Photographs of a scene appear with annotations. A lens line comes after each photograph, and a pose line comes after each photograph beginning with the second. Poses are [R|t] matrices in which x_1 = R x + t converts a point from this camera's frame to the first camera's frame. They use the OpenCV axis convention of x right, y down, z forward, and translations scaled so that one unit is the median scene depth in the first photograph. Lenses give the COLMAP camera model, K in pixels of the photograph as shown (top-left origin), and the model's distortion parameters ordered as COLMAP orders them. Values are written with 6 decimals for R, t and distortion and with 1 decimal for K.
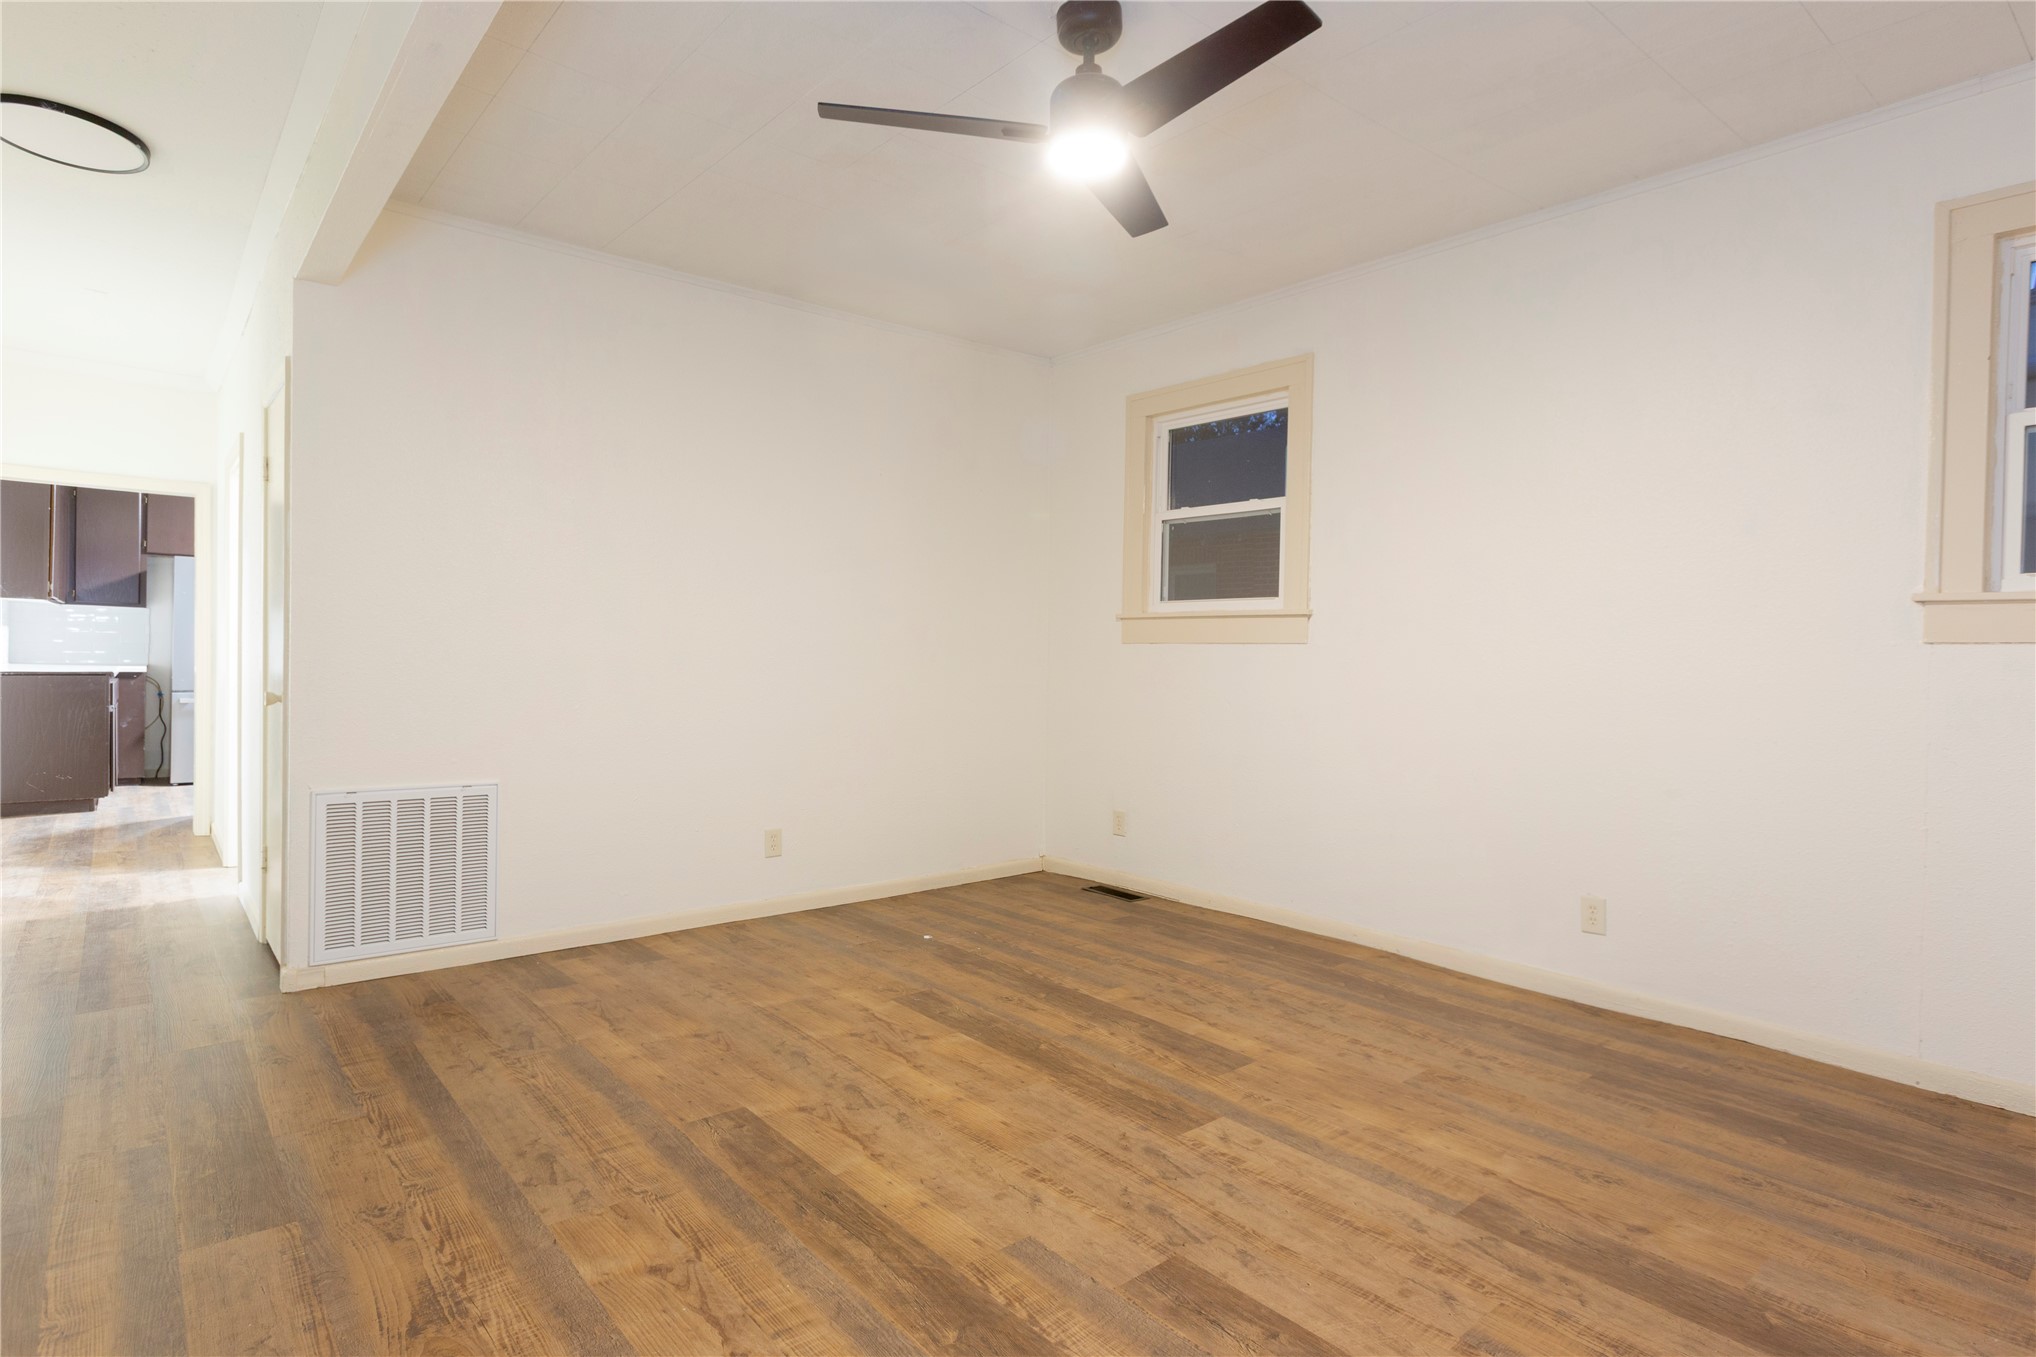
lens RADIAL K [[1048.1, 0, 1018.0], [0, 1048.1, 678.5], [0, 0, 1]] dist [-0.021053, 0.000672]
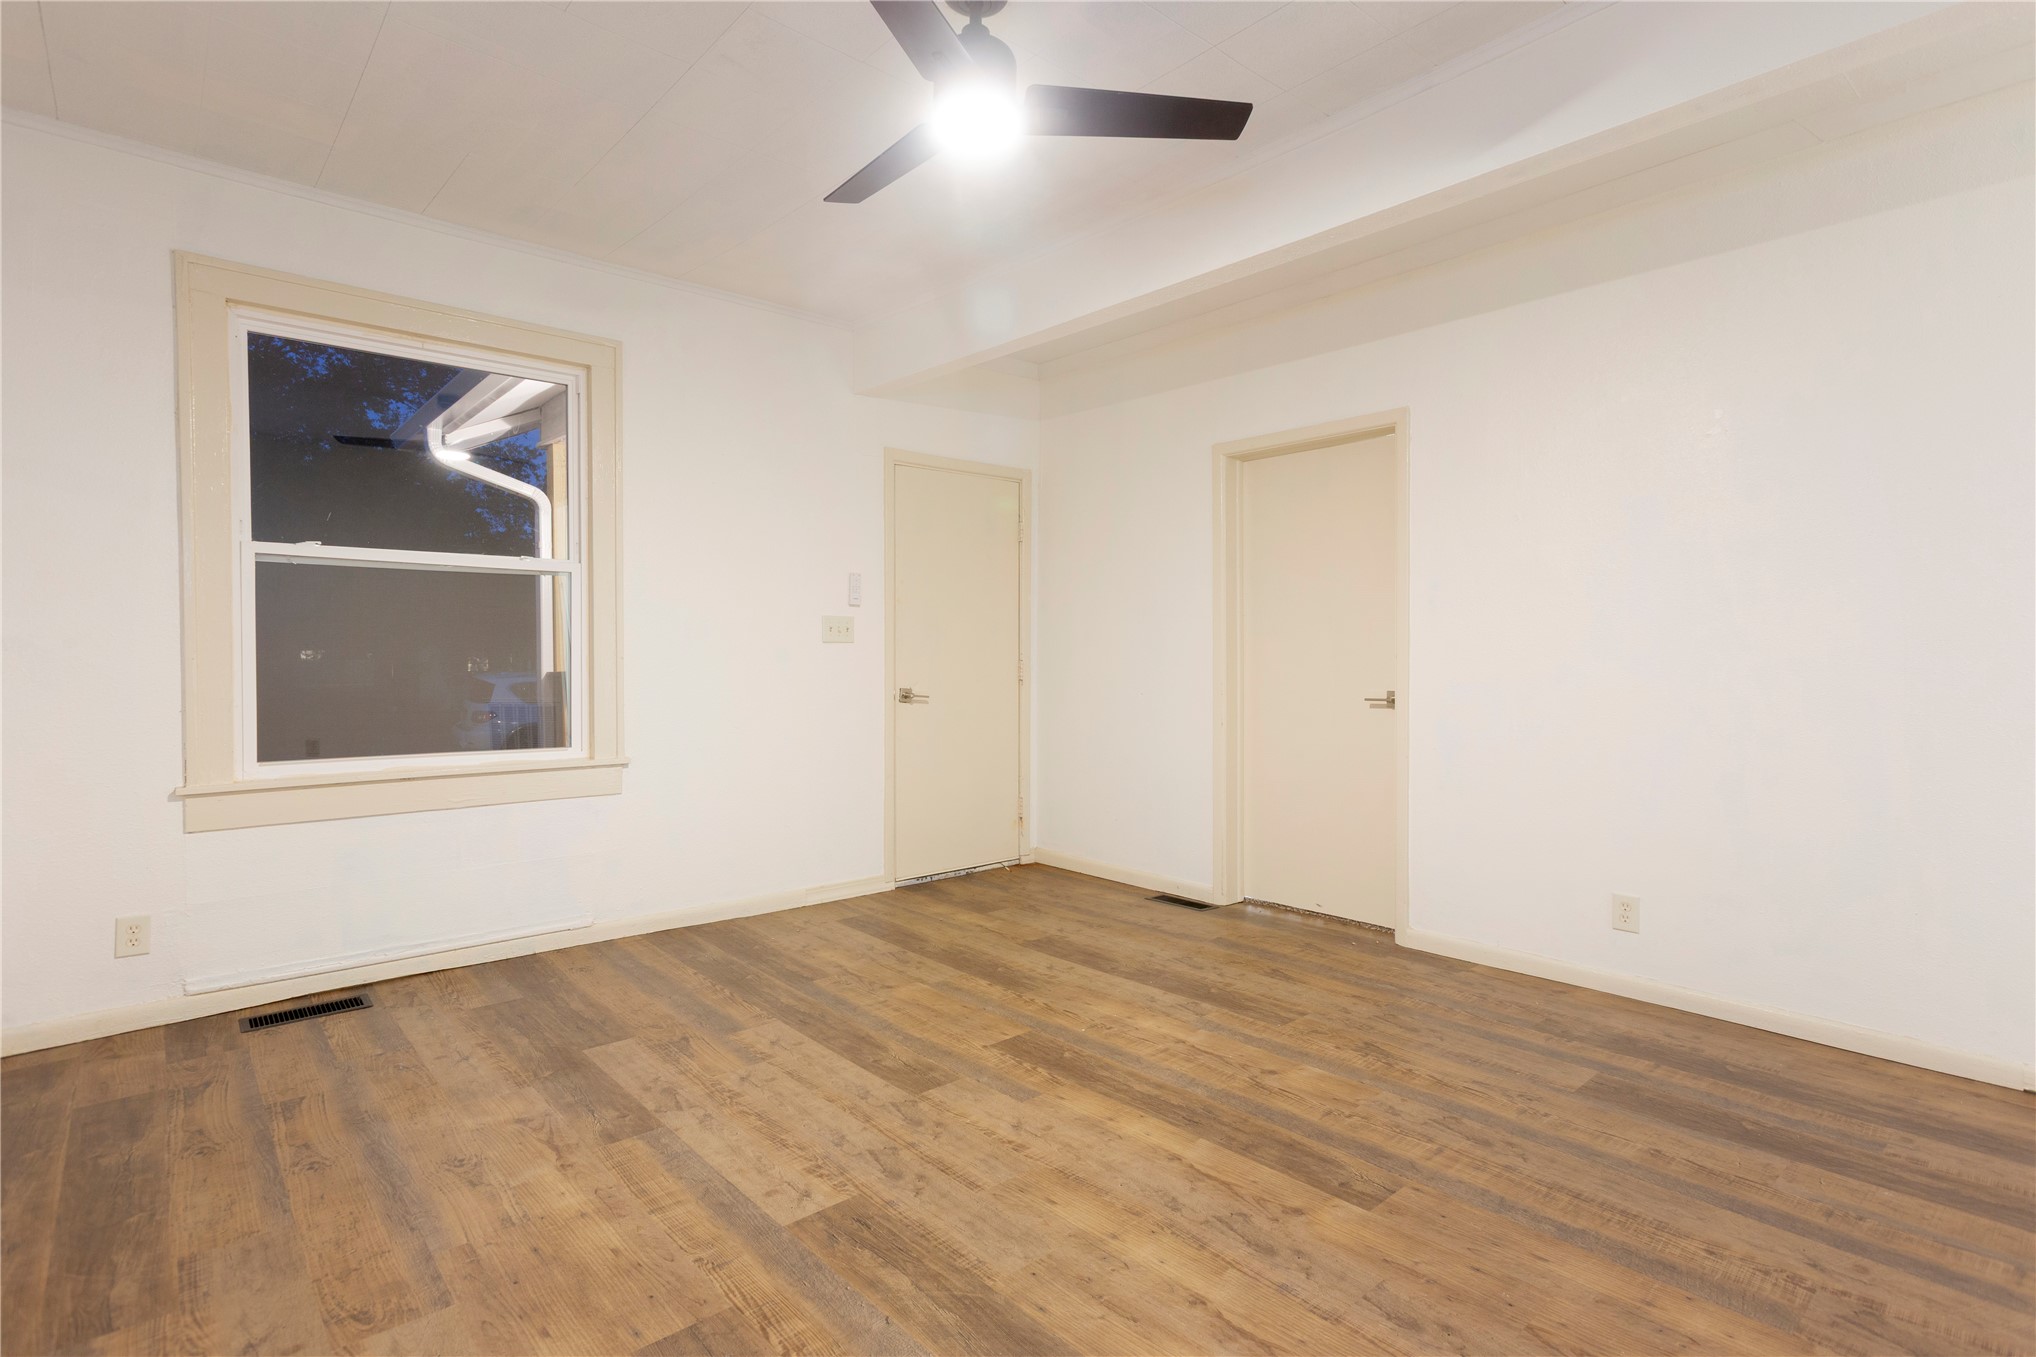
lens RADIAL K [[1001.0, 0, 1018.0], [0, 1001.0, 678.5], [0, 0, 1]] dist [-0.020241, 0.017445]
pose [[-0.999832, -0.014125, -0.011687, 0.030678], [-0.014640, 0.998872, 0.045176, -0.041896], [0.011036, 0.045339, -0.998911, 1.789464]]
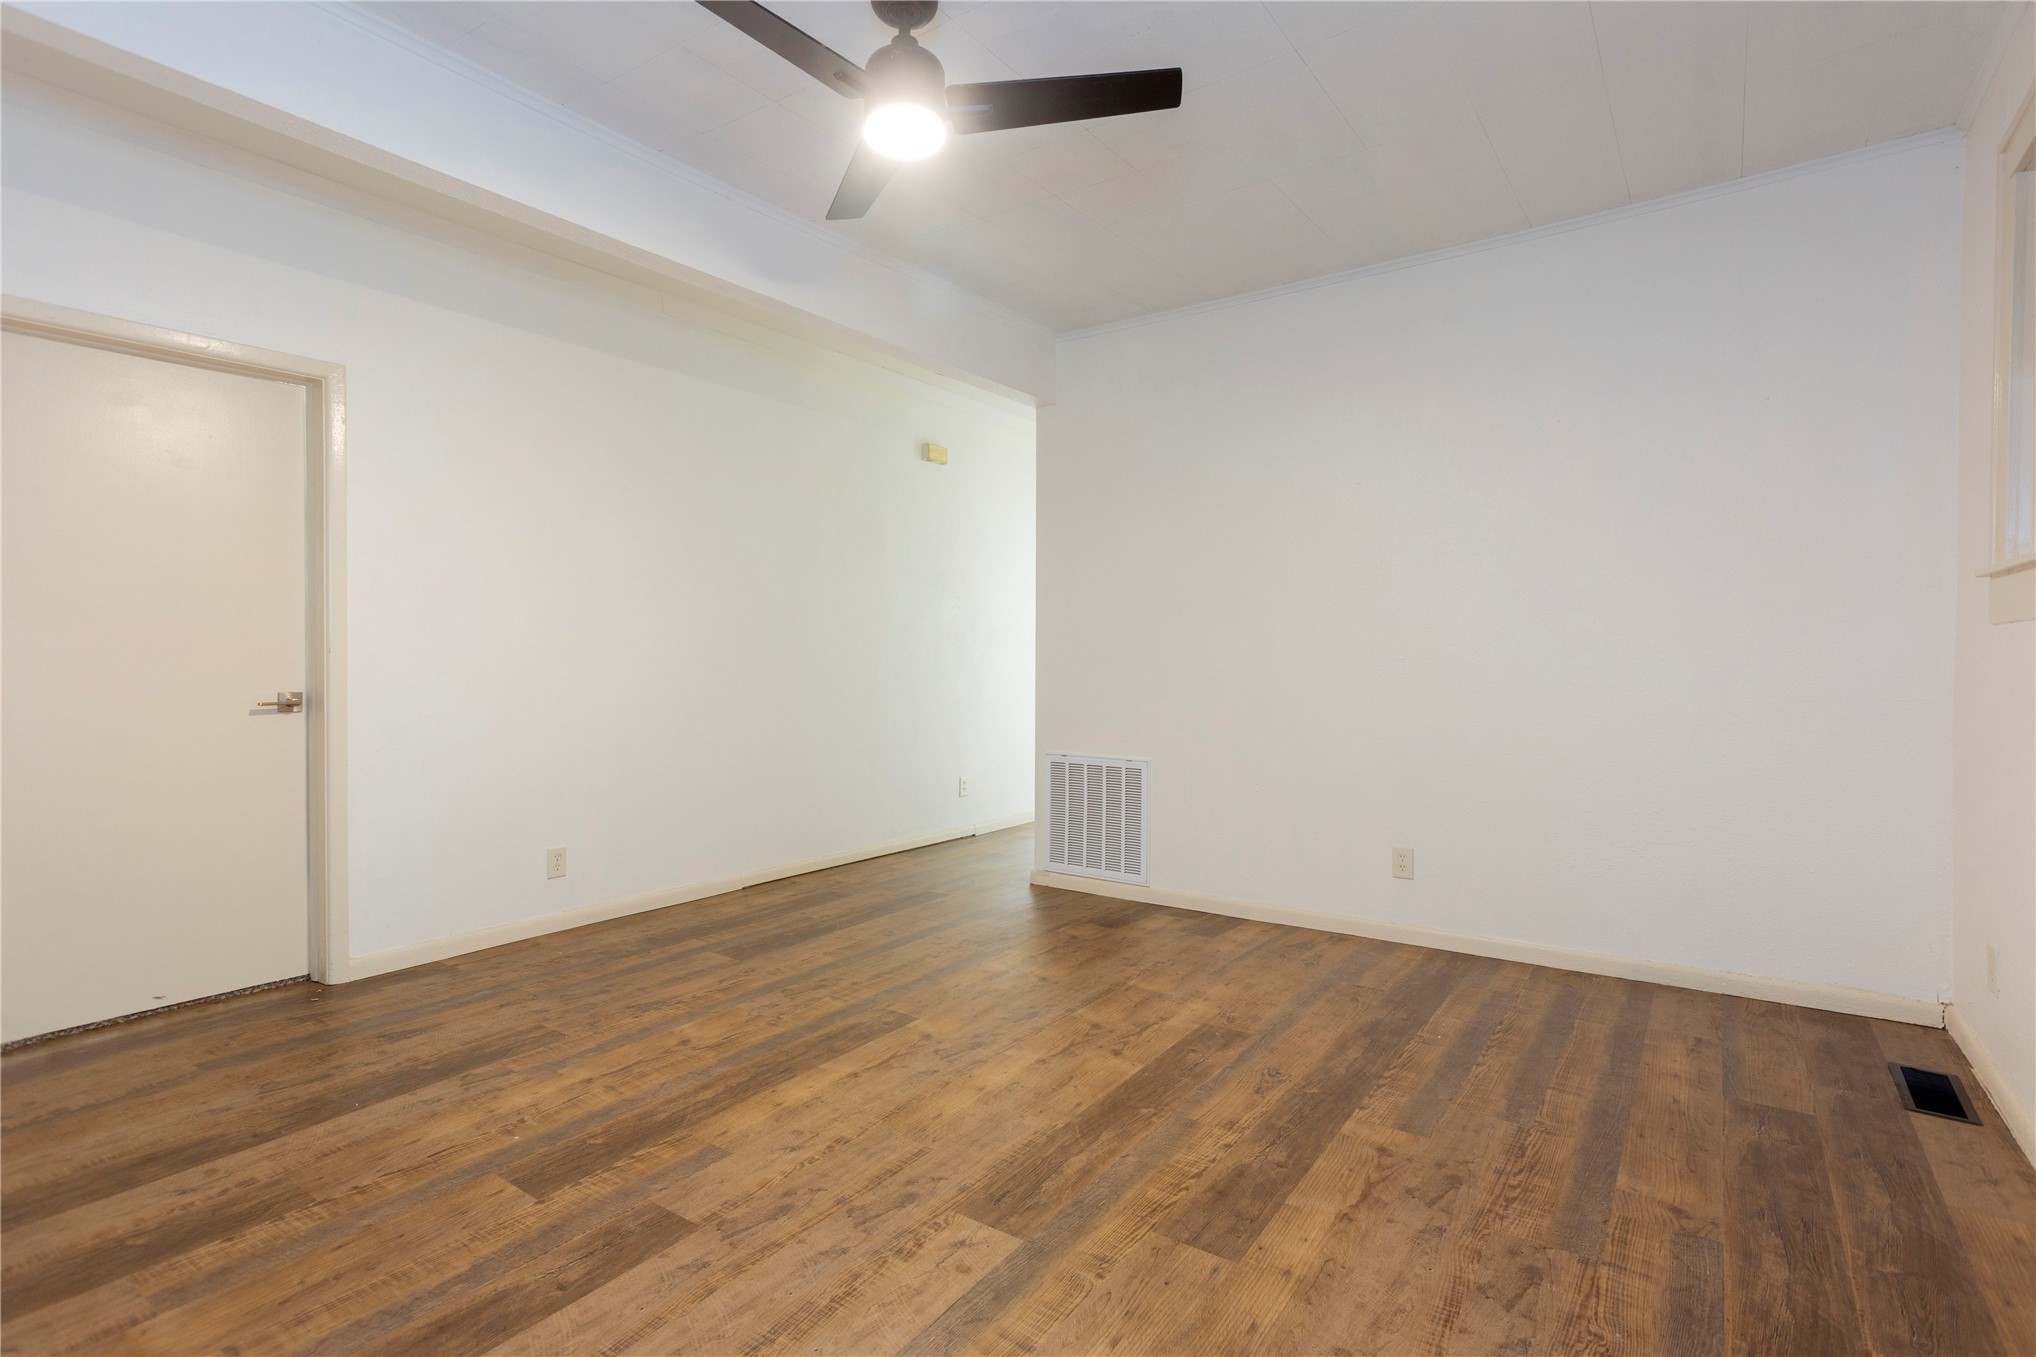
lens RADIAL K [[1001.0, 0, 1018.0], [0, 1001.0, 678.5], [0, 0, 1]] dist [-0.020241, 0.017445]
pose [[0.249581, 0.008347, -0.968318, 0.926702], [-0.018387, 0.999823, 0.003880, 0.000162], [0.968179, 0.016837, 0.249690, 0.821241]]
